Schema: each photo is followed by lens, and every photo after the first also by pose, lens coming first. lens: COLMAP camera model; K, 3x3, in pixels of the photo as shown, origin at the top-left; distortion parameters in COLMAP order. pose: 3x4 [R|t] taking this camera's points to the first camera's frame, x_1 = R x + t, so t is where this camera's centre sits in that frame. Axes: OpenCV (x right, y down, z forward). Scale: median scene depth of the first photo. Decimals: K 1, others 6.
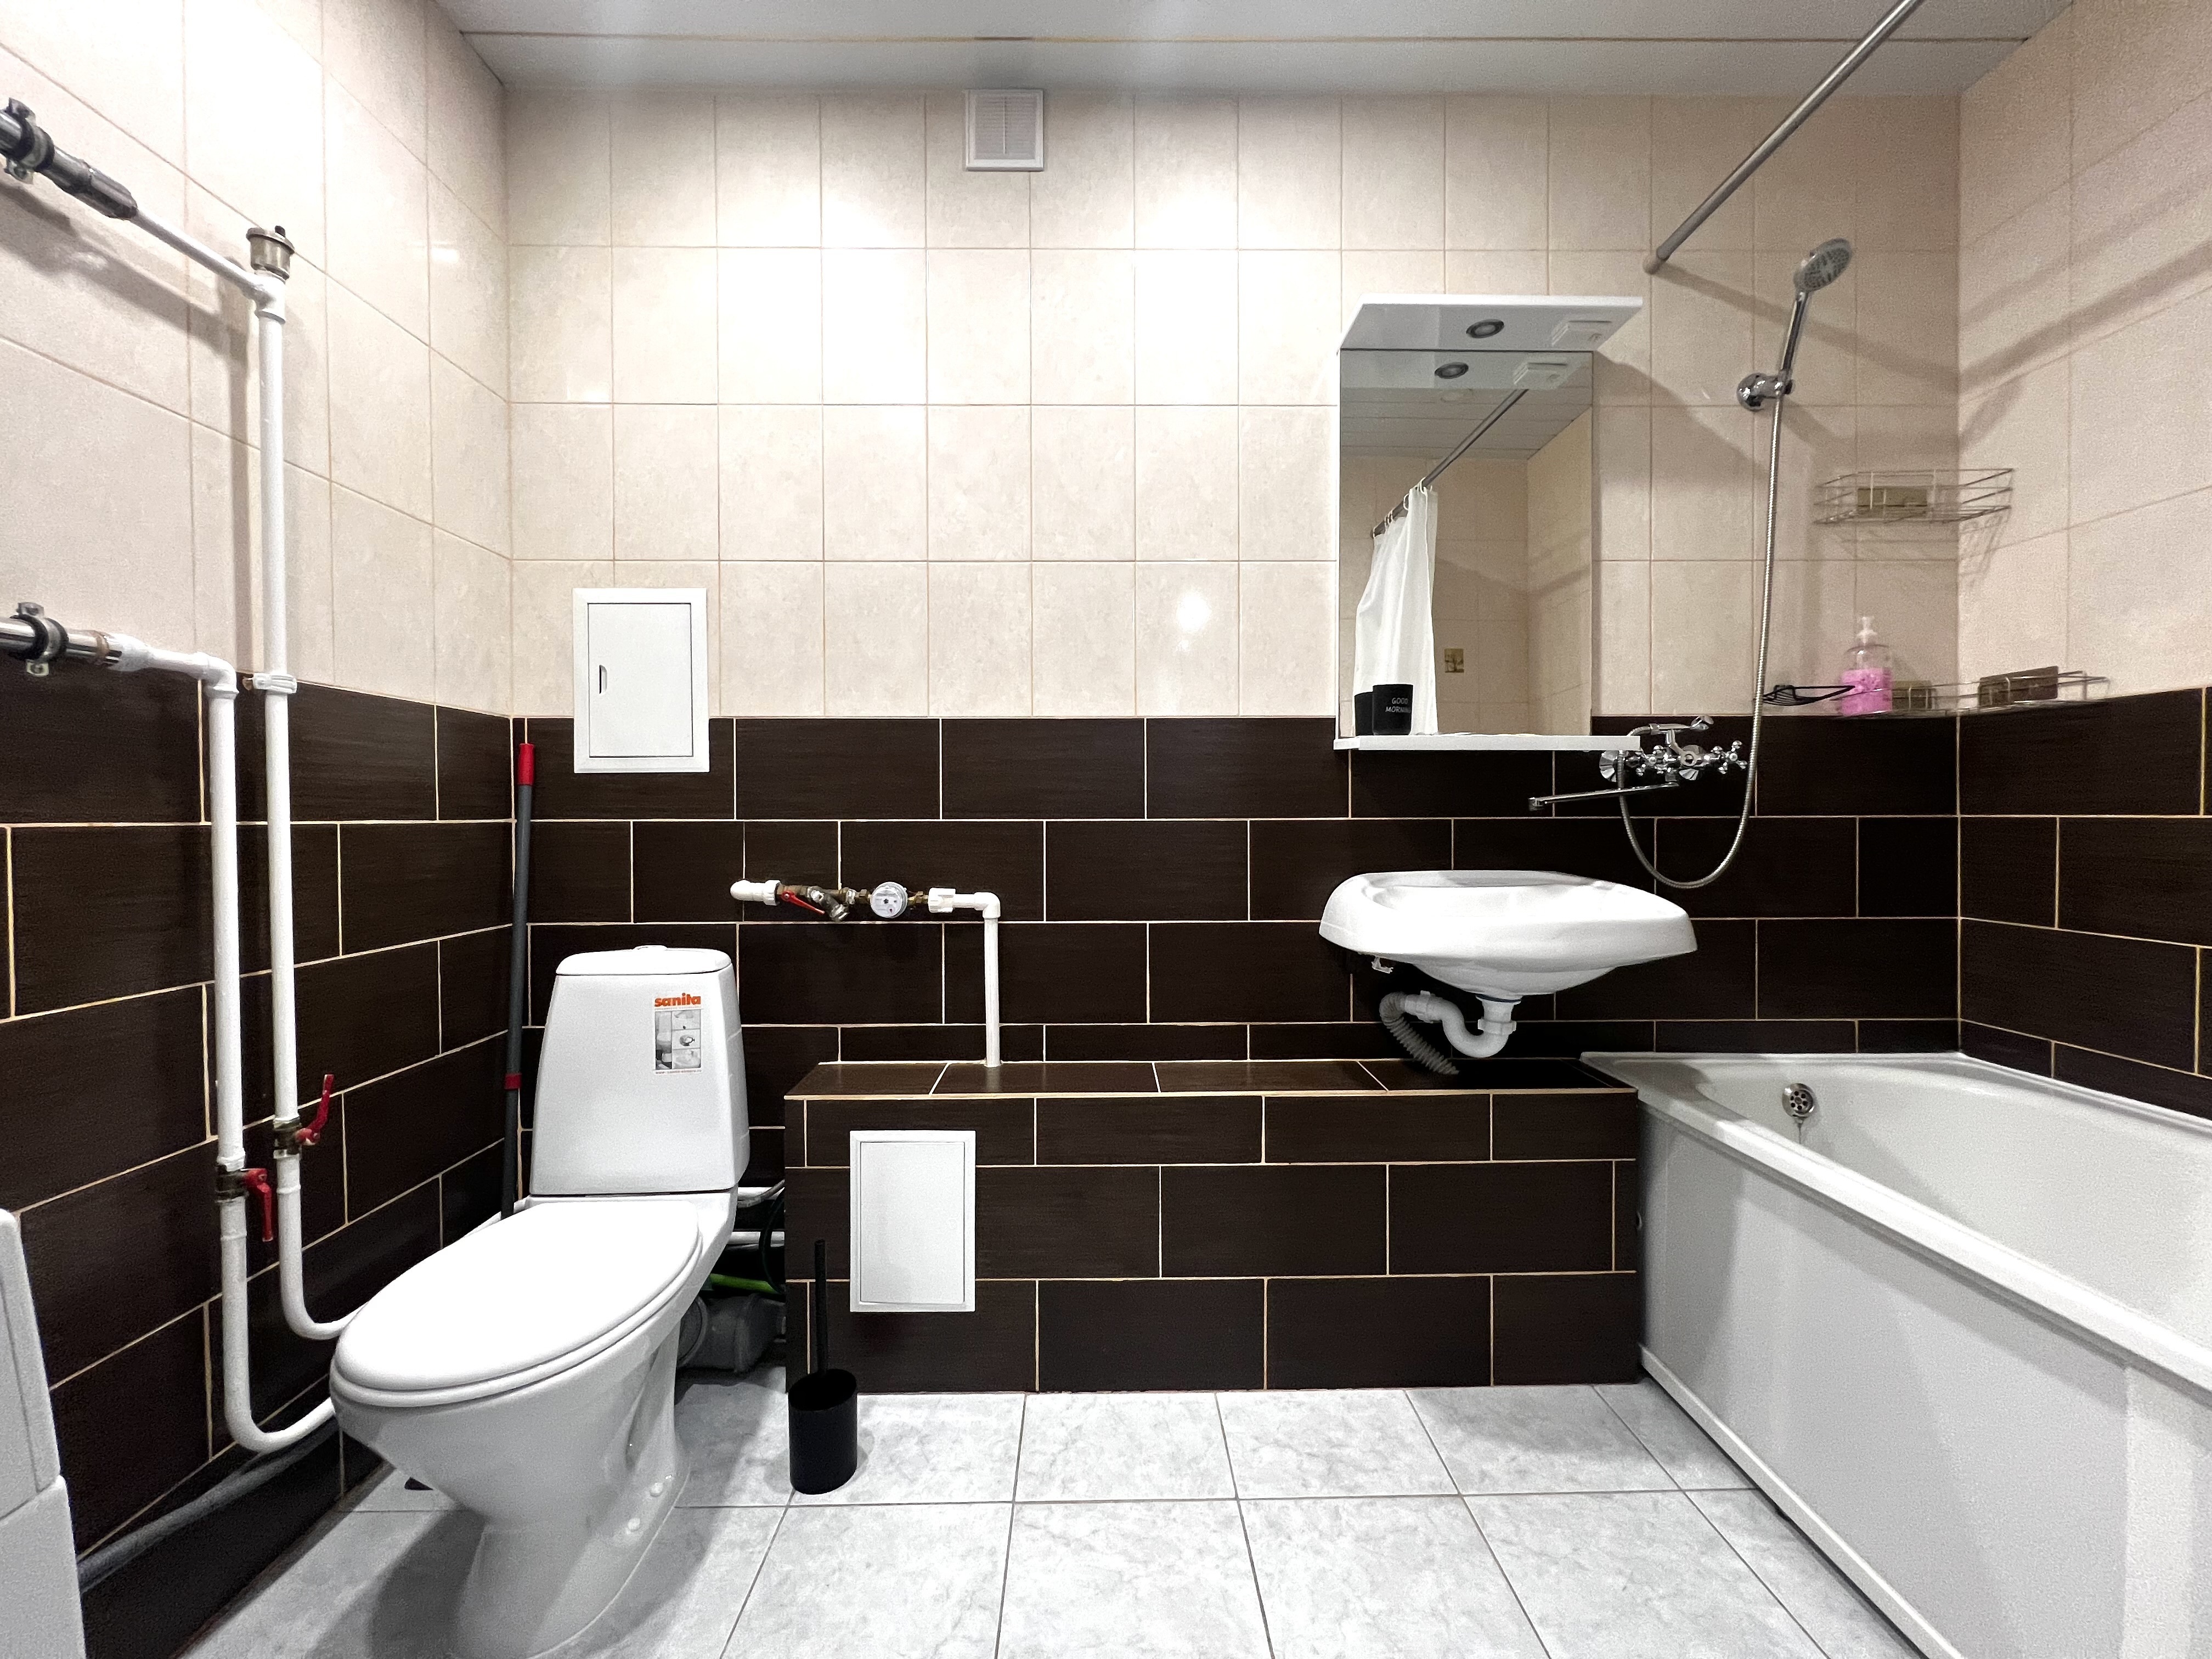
lens RADIAL K [[887.7, 0, 1108.3], [0, 887.7, 833.3], [0, 0, 1]] dist [-0.001197, 0.000615]
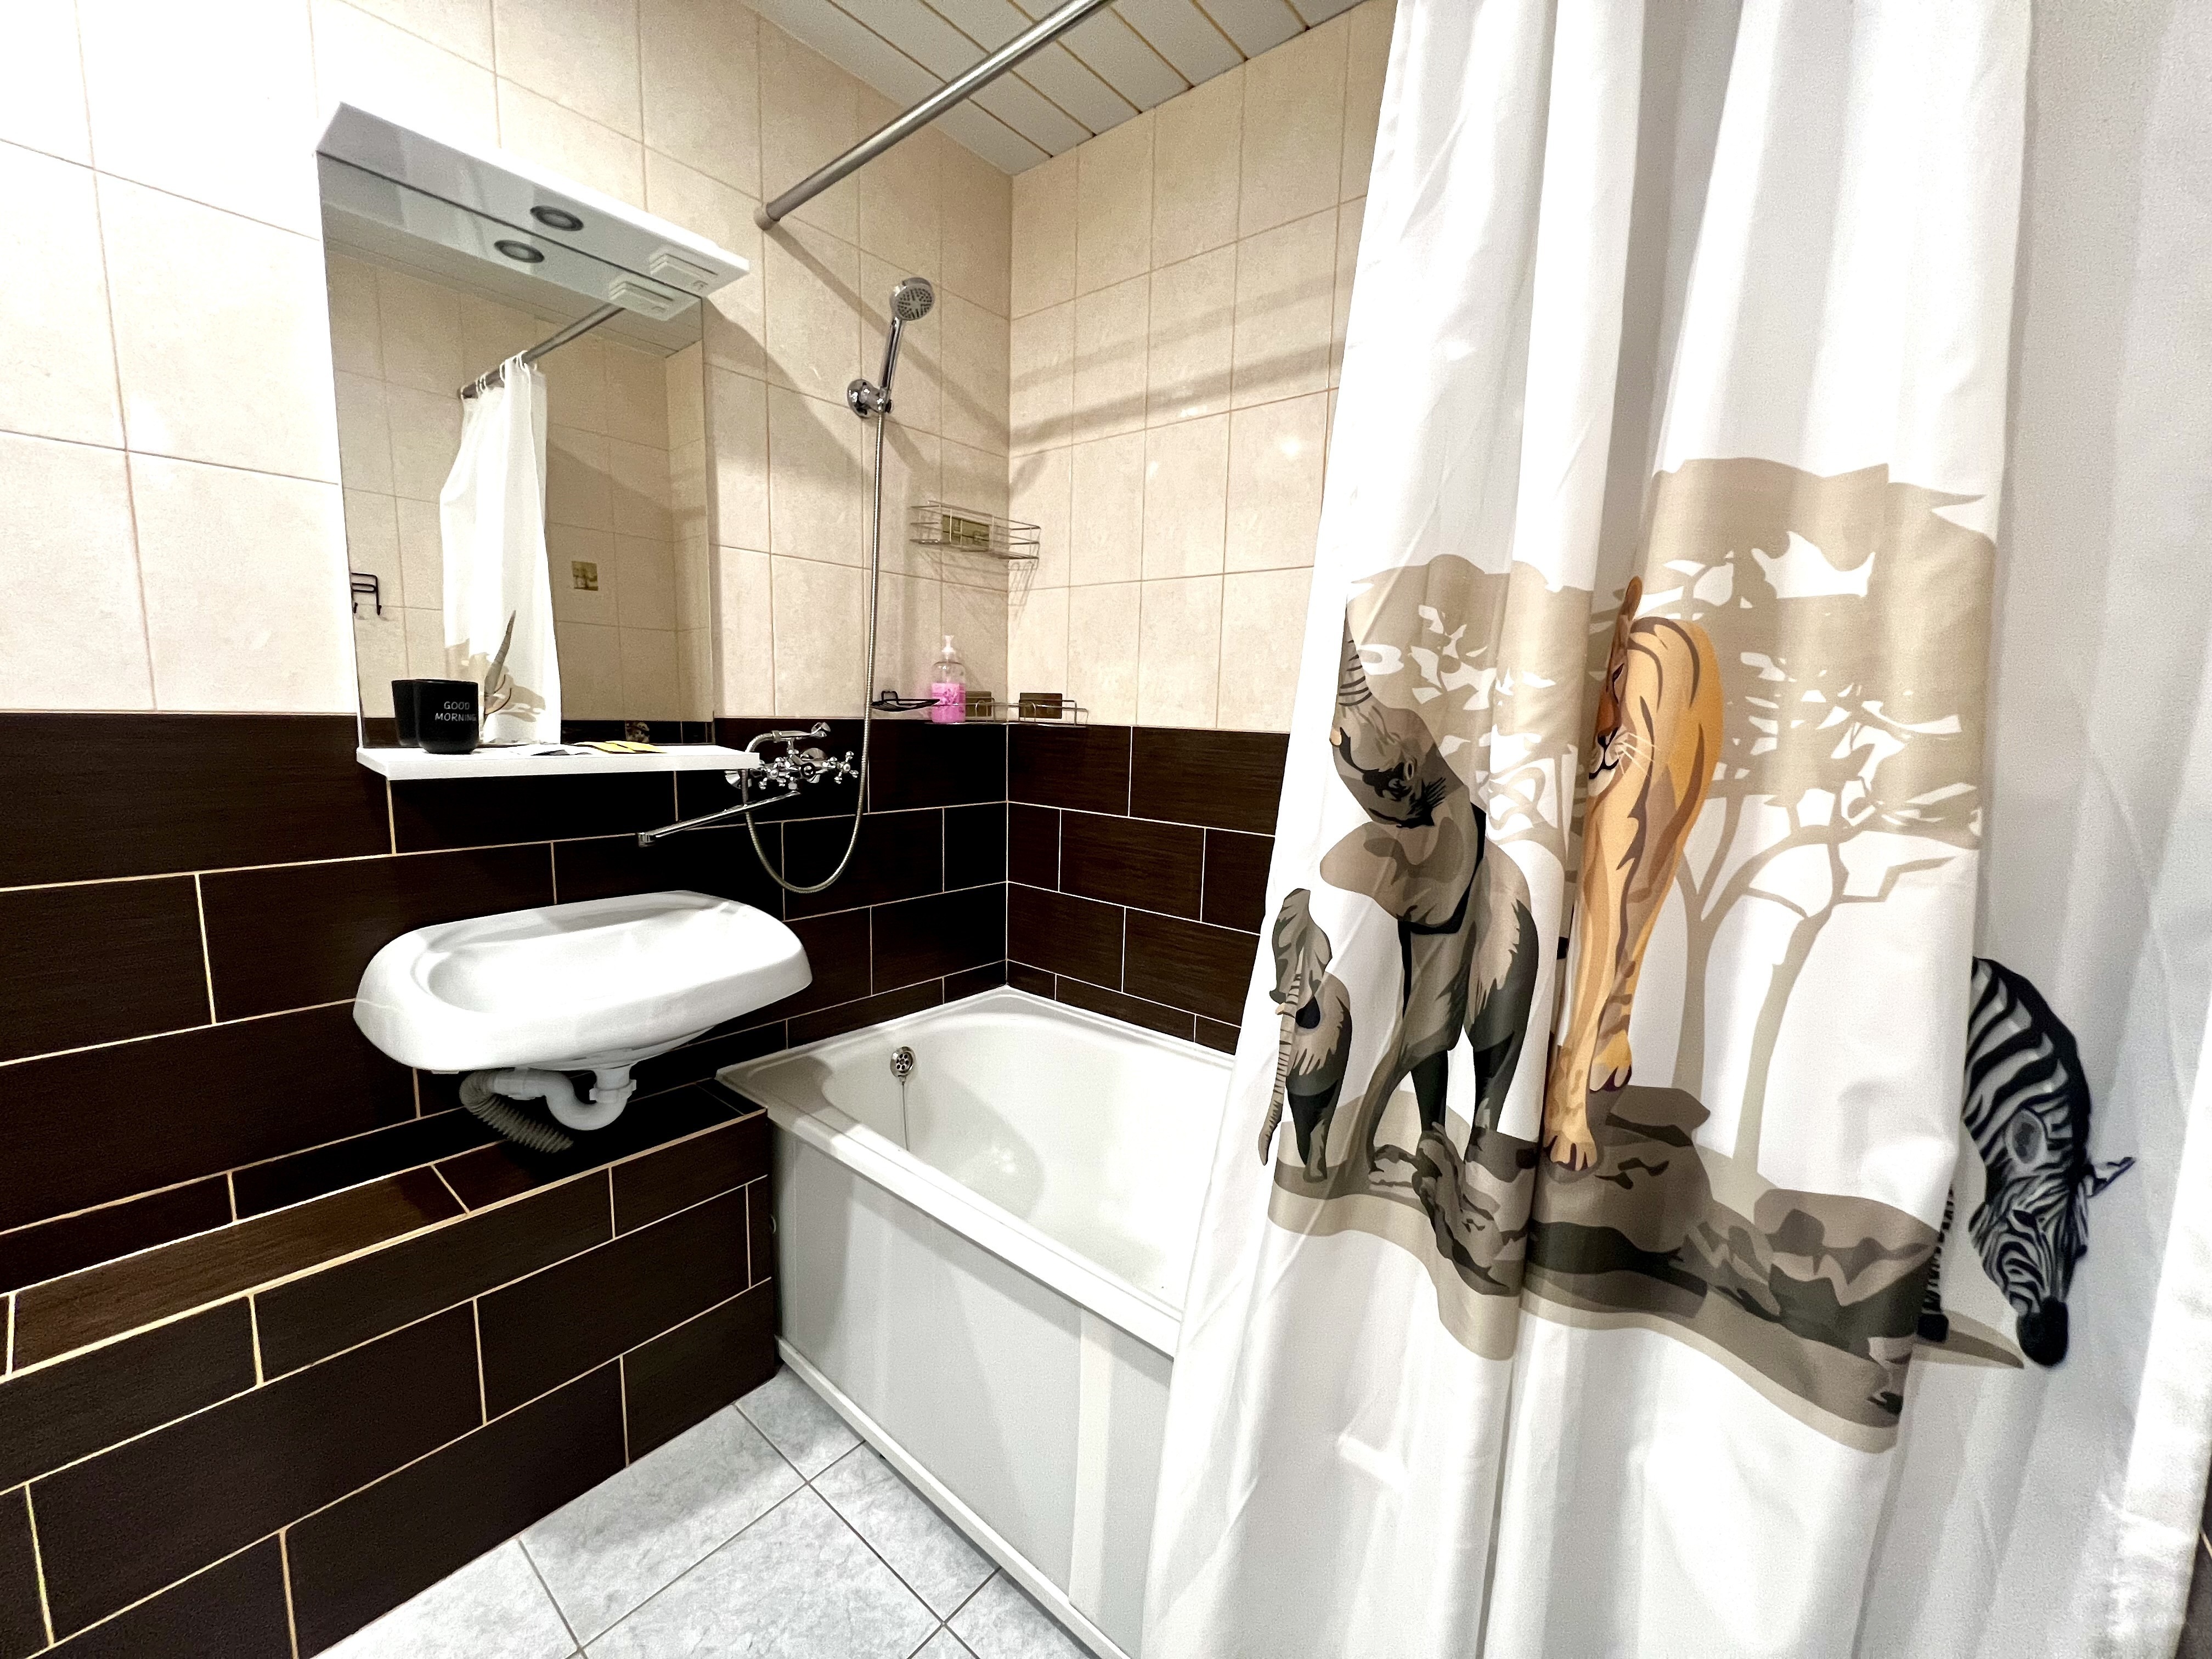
lens RADIAL K [[887.7, 0, 1107.3], [0, 887.7, 831.3], [0, 0, 1]] dist [-0.001197, 0.000615]
pose [[0.651437, -0.081412, 0.754322, 0.107899], [-0.019391, 0.992115, 0.123823, -0.141735], [-0.758455, -0.095290, 0.644722, 0.085713]]
